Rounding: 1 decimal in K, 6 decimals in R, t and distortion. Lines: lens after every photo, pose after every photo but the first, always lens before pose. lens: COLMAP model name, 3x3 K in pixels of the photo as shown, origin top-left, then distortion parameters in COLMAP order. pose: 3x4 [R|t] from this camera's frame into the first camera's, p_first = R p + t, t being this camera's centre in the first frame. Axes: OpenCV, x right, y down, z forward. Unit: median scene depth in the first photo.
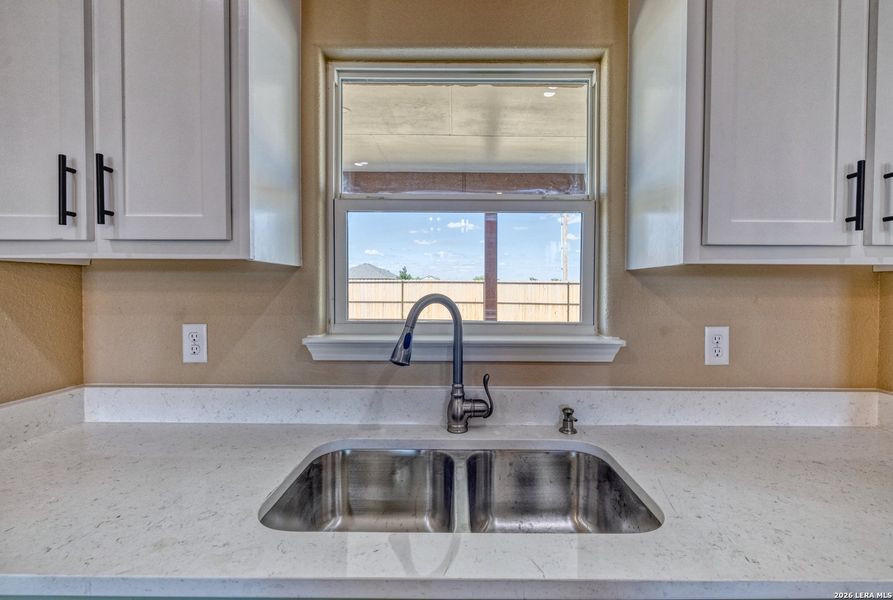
lens RADIAL K [[387.3, 0, 449.7], [0, 387.3, 295.1], [0, 0, 1]] dist [-0.000184, -0.000397]
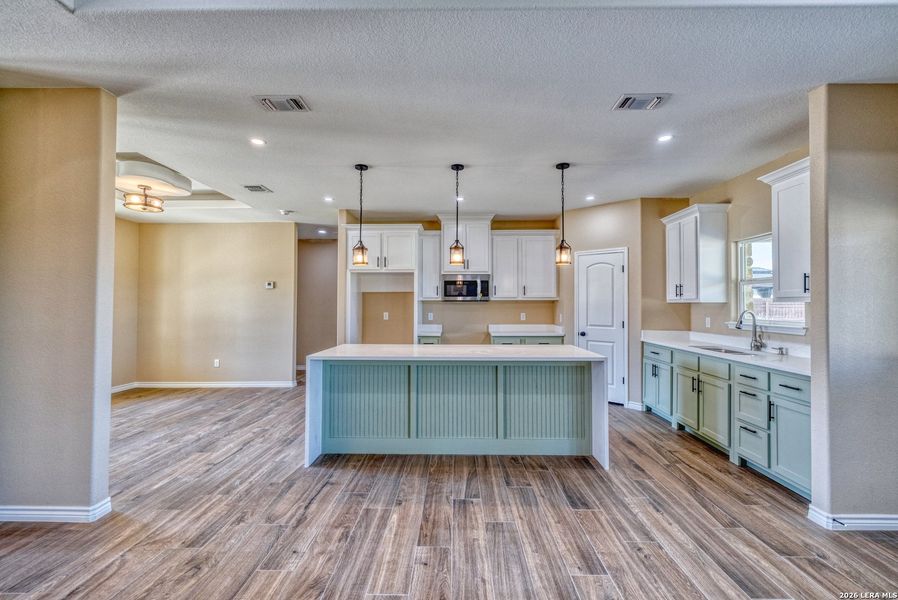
lens RADIAL K [[375.2, 0, 449.9], [0, 375.2, 296.9], [0, 0, 1]] dist [0.000845, -0.000496]
pose [[-0.018925, -0.026112, -0.999480, 4.254927], [-0.021580, 0.999437, -0.025702, 0.024837], [0.999588, 0.021083, -0.019477, -2.048171]]
